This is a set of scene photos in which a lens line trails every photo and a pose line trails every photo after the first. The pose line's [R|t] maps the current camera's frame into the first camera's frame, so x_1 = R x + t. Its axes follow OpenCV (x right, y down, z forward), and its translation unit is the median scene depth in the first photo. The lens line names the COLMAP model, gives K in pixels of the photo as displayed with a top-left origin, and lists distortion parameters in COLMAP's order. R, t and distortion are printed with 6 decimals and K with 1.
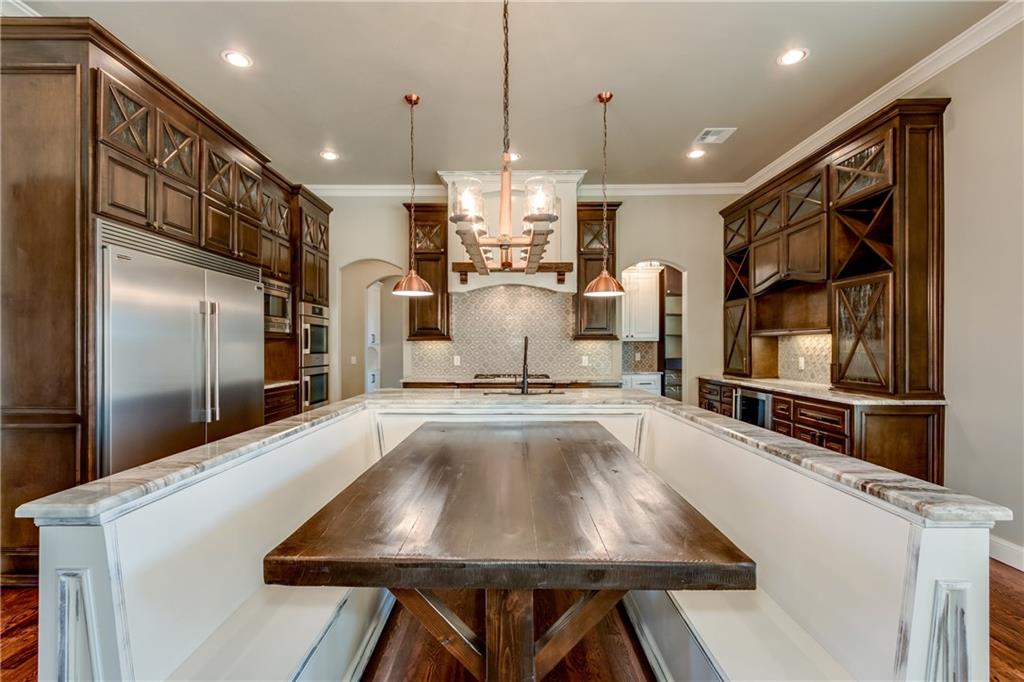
lens RADIAL K [[464.3, 0, 508.3], [0, 464.3, 345.1], [0, 0, 1]] dist [-0.000840, 0.000383]
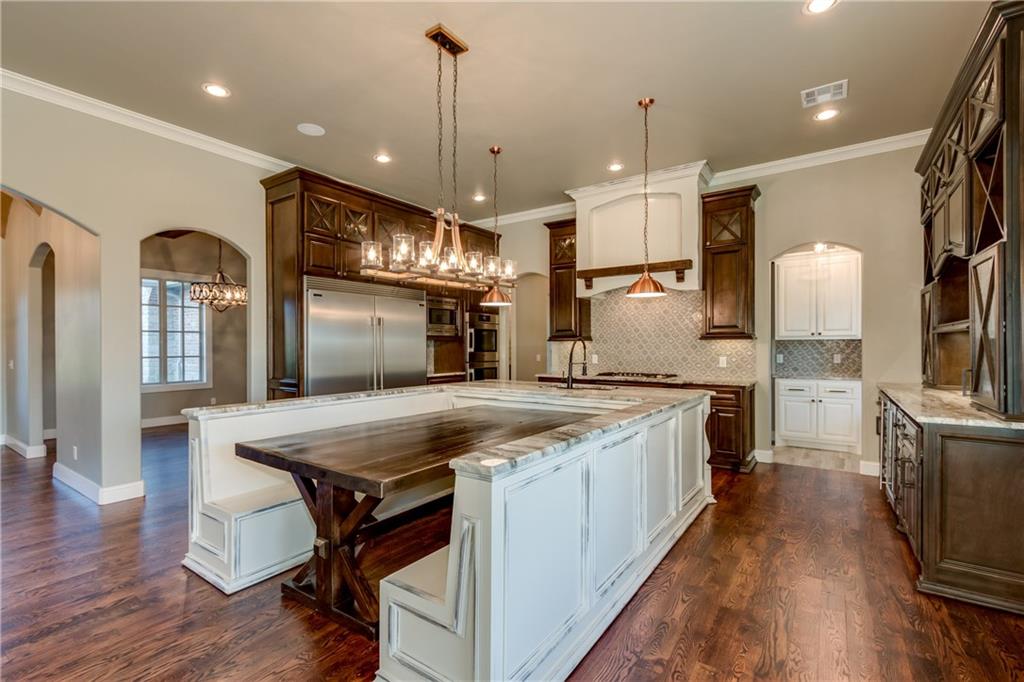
lens RADIAL K [[464.3, 0, 502.7], [0, 464.3, 343.5], [0, 0, 1]] dist [-0.000840, 0.000383]
pose [[0.817429, -0.003888, -0.576016, 0.385070], [0.002065, 0.999991, -0.003820, 0.000307], [0.576025, 0.001933, 0.817430, -0.012868]]
